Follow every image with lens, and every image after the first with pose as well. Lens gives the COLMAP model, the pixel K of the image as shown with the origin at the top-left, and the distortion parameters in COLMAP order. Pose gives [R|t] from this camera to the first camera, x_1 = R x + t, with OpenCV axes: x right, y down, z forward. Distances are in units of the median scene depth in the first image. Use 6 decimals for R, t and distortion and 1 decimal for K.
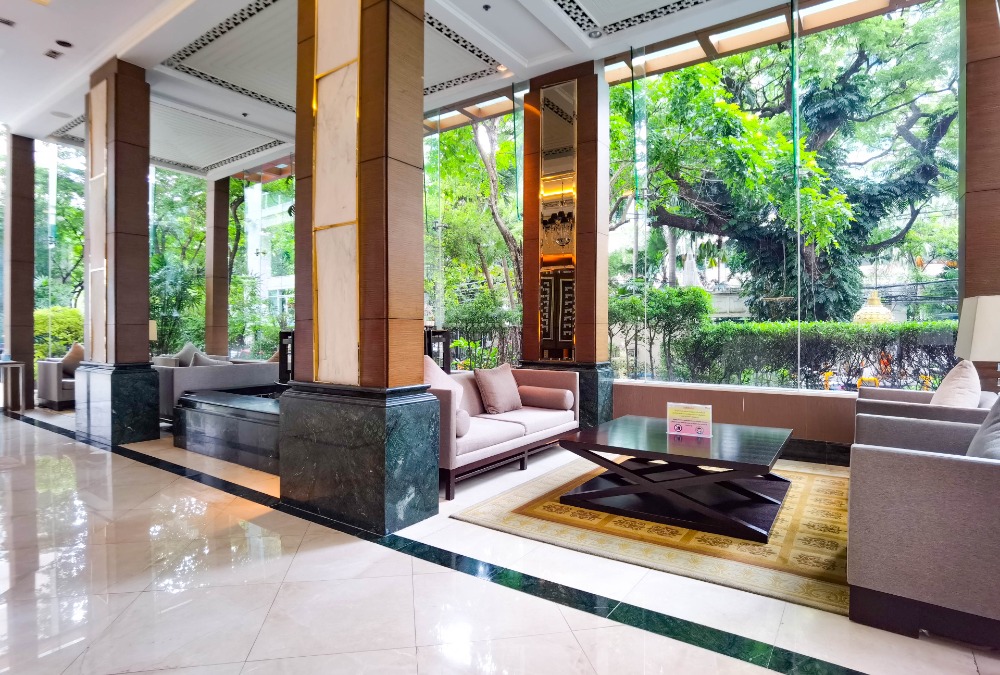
lens RADIAL K [[535.1, 0, 489.1], [0, 535.1, 335.5], [0, 0, 1]] dist [-0.013599, 0.007153]
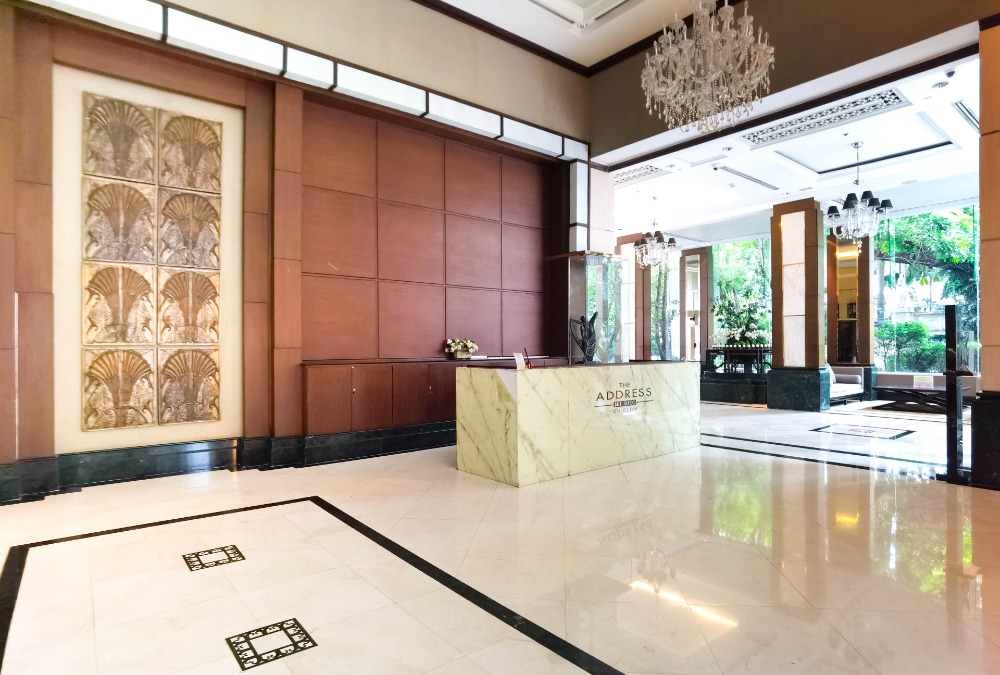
lens RADIAL K [[535.1, 0, 508.1], [0, 535.1, 341.2], [0, 0, 1]] dist [-0.013599, 0.007153]
pose [[0.965679, -0.003473, -0.259717, -0.652825], [-0.000857, 0.999863, -0.016558, -0.003217], [0.259738, 0.016212, 0.965543, -1.455969]]
